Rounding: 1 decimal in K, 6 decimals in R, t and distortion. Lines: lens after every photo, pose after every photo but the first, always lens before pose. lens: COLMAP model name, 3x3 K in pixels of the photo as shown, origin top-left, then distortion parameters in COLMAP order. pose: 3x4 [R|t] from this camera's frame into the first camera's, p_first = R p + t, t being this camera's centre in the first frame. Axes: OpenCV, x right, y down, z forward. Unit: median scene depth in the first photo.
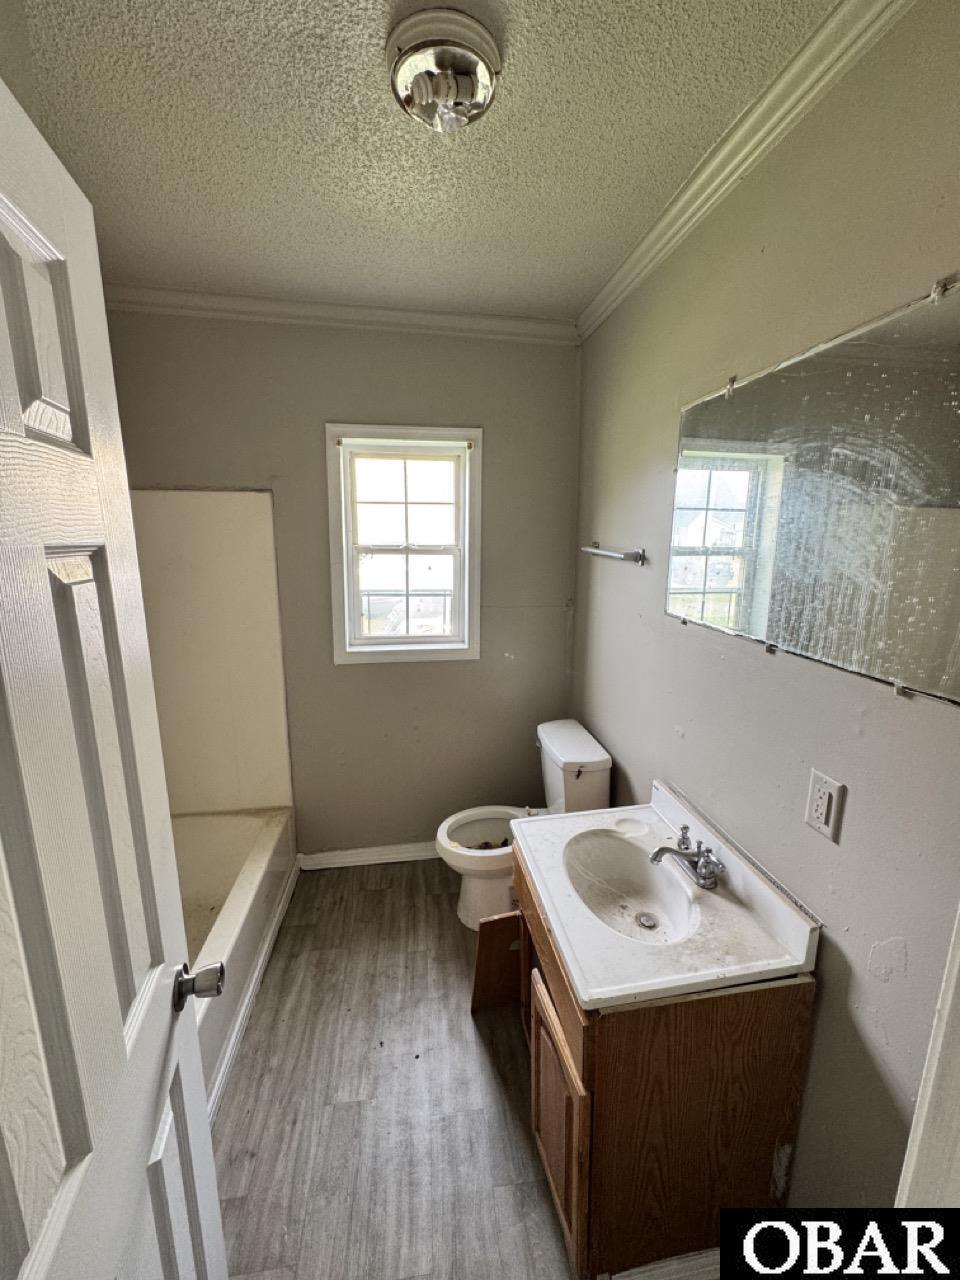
lens RADIAL K [[510.7, 0, 473.8], [0, 510.7, 629.3], [0, 0, 1]] dist [-0.004550, 0.001234]
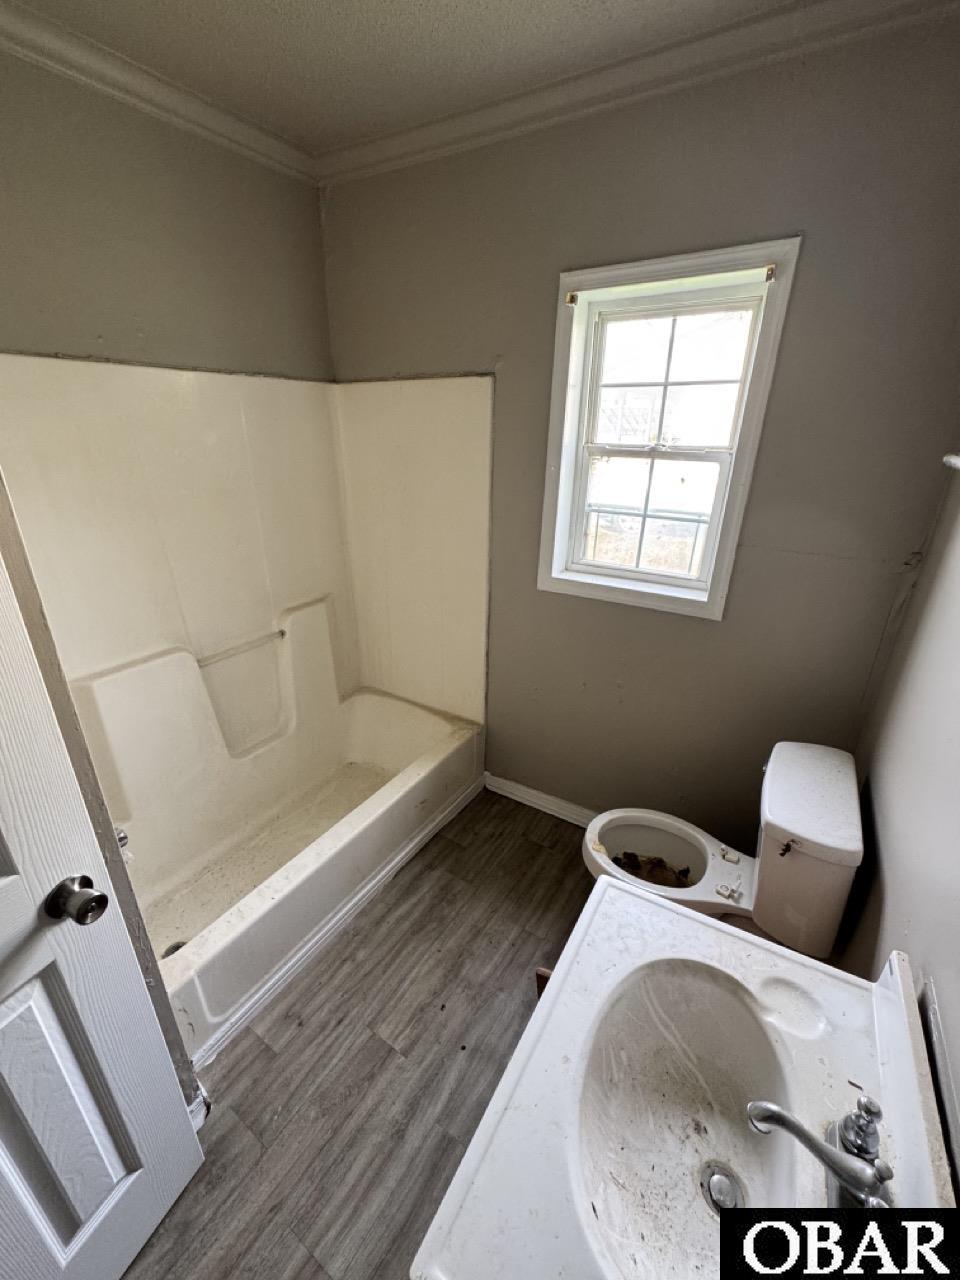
lens RADIAL K [[510.7, 0, 481.8], [0, 510.7, 632.0], [0, 0, 1]] dist [-0.004550, 0.001234]
pose [[0.772782, 0.237372, -0.588611, 0.183731], [-0.125829, 0.966318, 0.224491, -0.044445], [0.622073, -0.099418, 0.776621, 0.281003]]
